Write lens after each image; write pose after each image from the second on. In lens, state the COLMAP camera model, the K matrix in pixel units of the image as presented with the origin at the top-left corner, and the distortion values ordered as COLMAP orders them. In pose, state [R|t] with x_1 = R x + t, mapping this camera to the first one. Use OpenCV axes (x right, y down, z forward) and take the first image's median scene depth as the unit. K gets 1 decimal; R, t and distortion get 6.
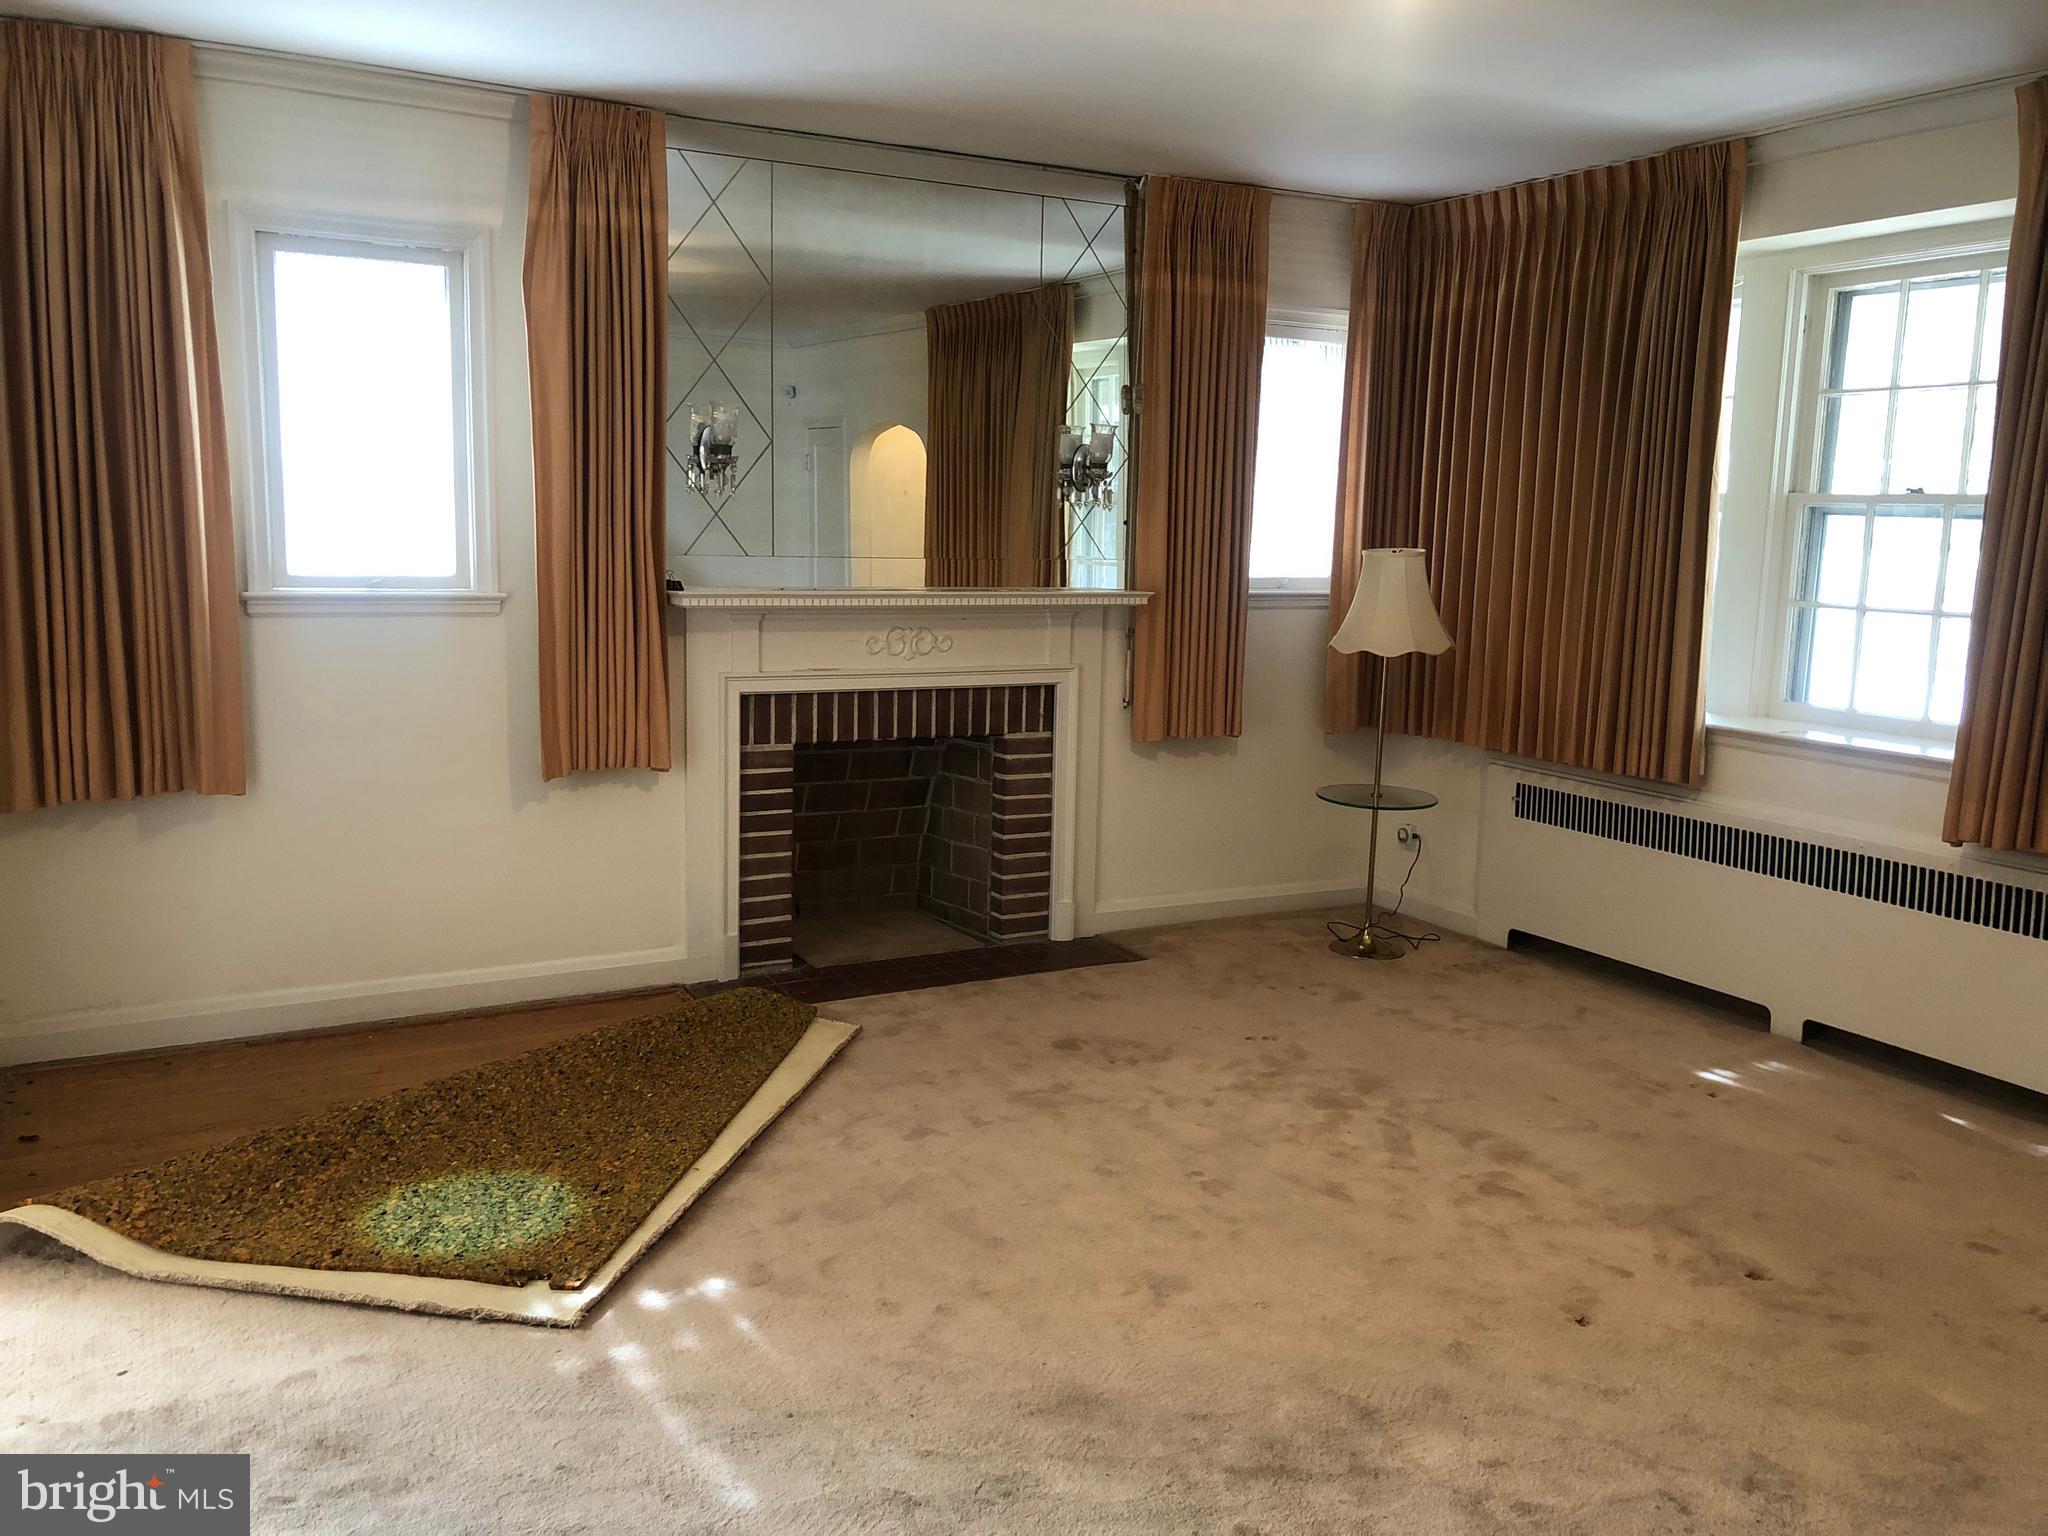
lens RADIAL K [[1673.7, 0, 1012.6], [0, 1673.7, 761.9], [0, 0, 1]] dist [0.030261, -0.022762]
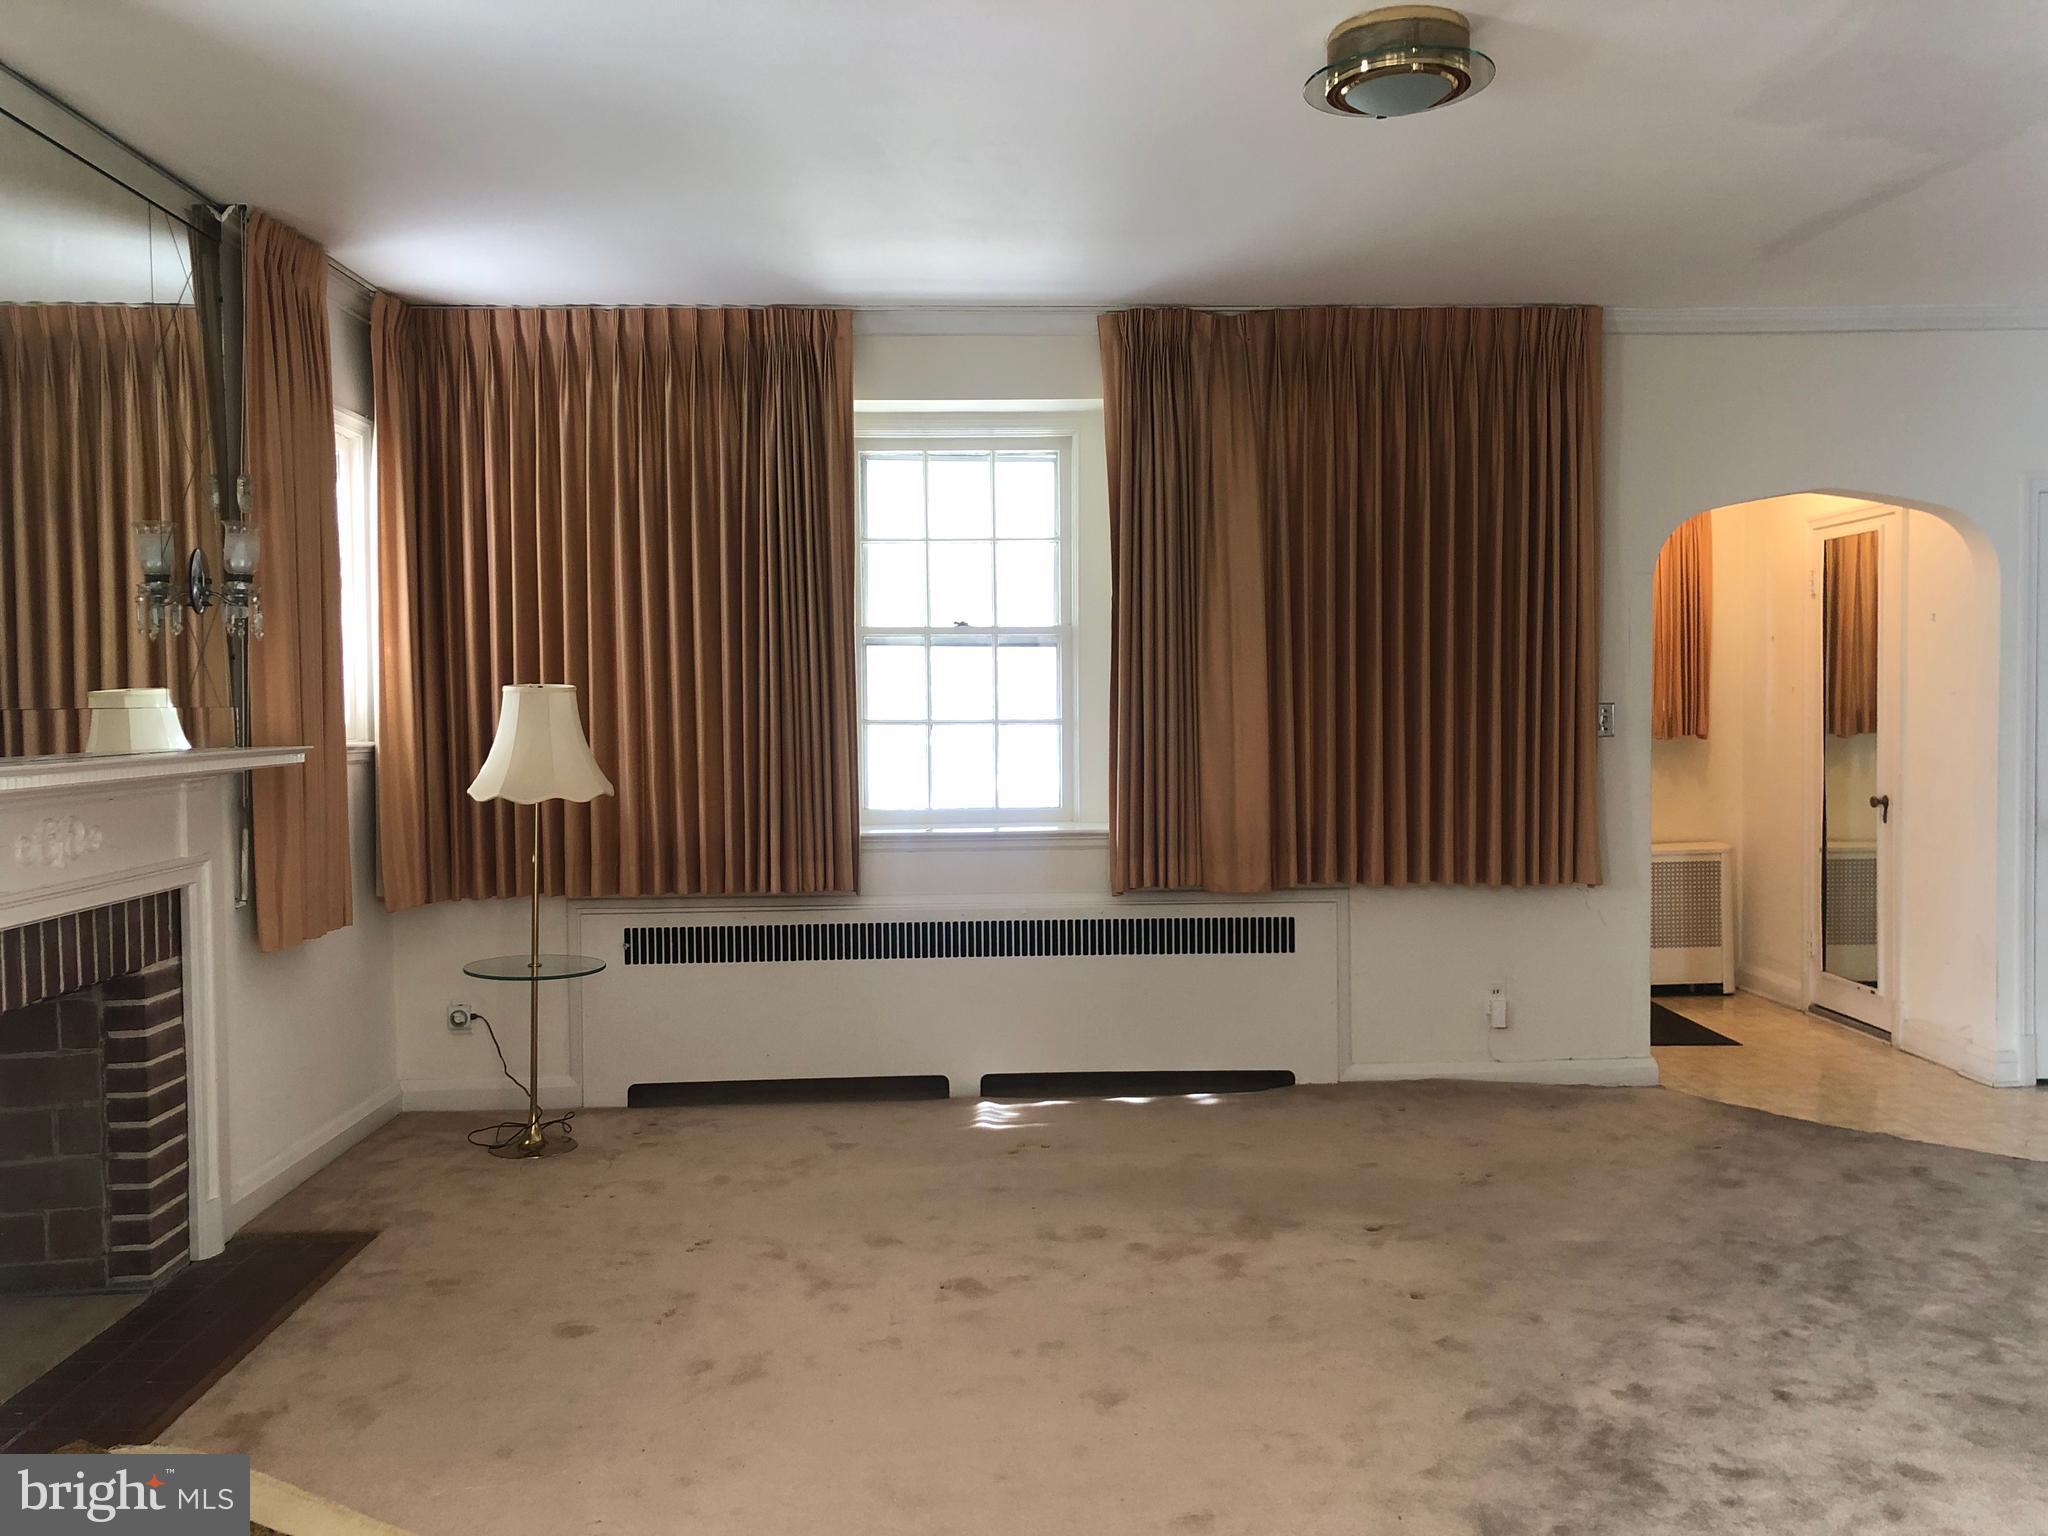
lens RADIAL K [[1673.7, 0, 1034.2], [0, 1673.7, 761.3], [0, 0, 1]] dist [0.030261, -0.022762]
pose [[0.436942, -0.060199, 0.897473, -0.475334], [0.156244, 0.987670, -0.009820, -0.038411], [-0.885816, 0.144515, 0.440960, 0.393772]]
